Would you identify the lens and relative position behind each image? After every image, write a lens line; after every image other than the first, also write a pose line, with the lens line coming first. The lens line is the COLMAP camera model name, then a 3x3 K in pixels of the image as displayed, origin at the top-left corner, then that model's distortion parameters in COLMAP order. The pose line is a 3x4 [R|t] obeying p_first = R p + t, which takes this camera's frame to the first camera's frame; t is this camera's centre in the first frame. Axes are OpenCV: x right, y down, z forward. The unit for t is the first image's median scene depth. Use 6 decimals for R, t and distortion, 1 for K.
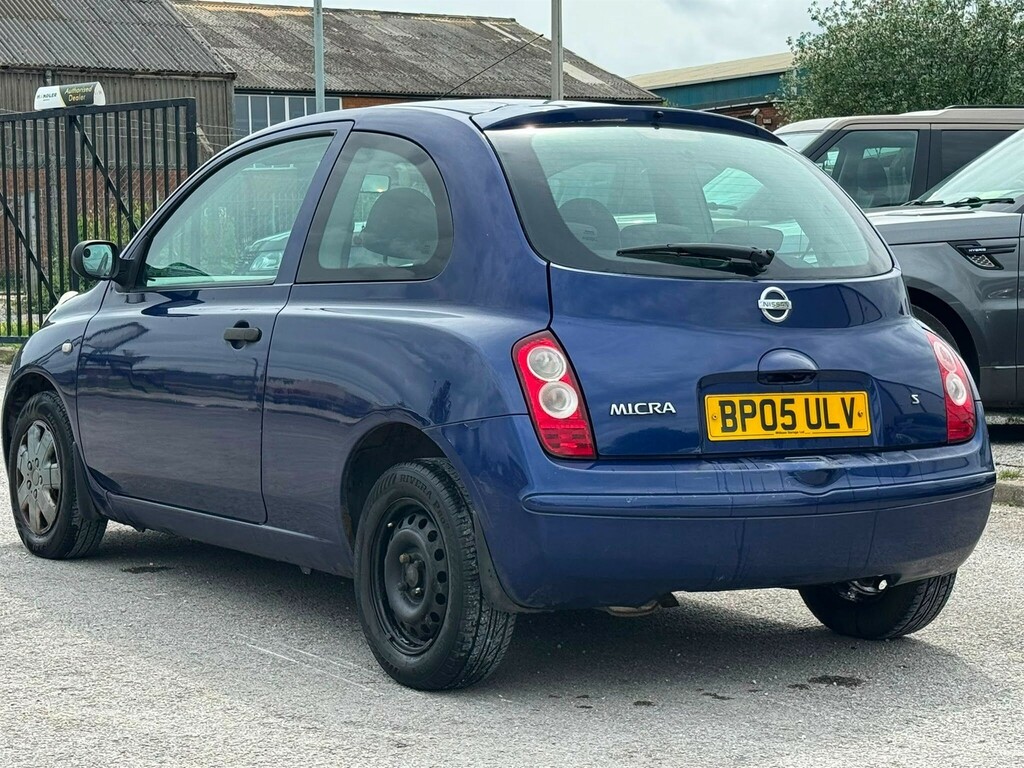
lens RADIAL K [[2266.4, 0, 512.0], [0, 2266.4, 384.0], [0, 0, 1]] dist [0.089694, 0.361712]
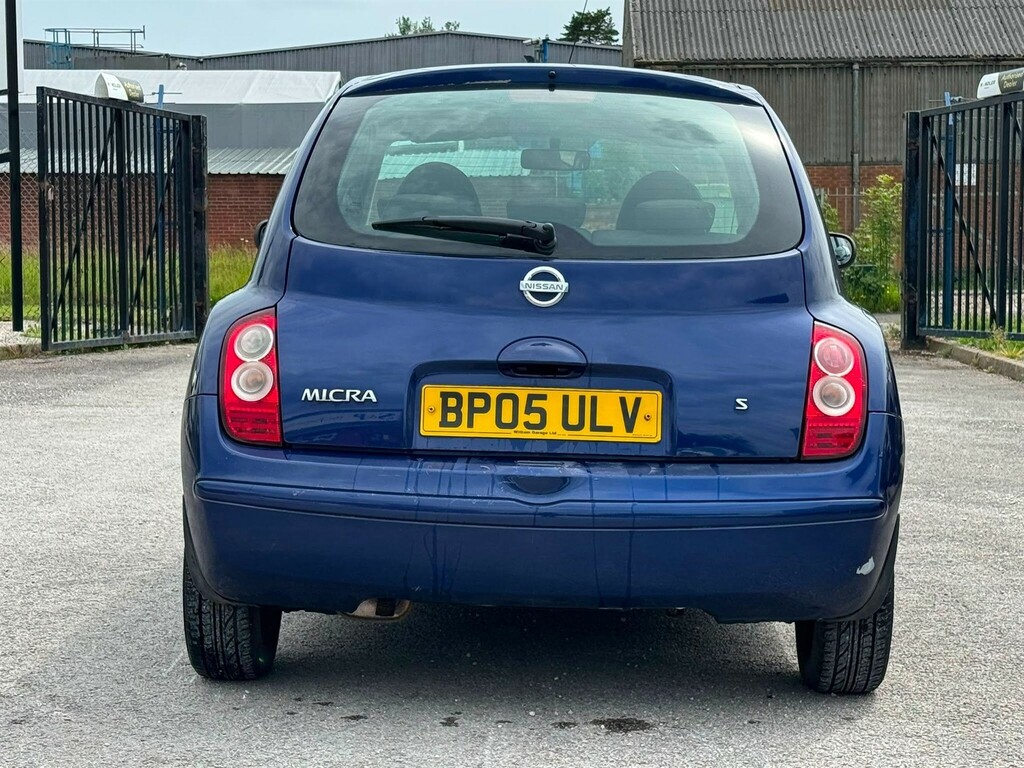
lens RADIAL K [[2266.4, 0, 512.0], [0, 2266.4, 384.0], [0, 0, 1]] dist [0.089694, 0.361712]
pose [[0.821962, 0.043515, -0.567878, 0.617444], [-0.043448, 0.998962, 0.013660, -0.009033], [0.567883, 0.013446, 0.823000, 0.277432]]
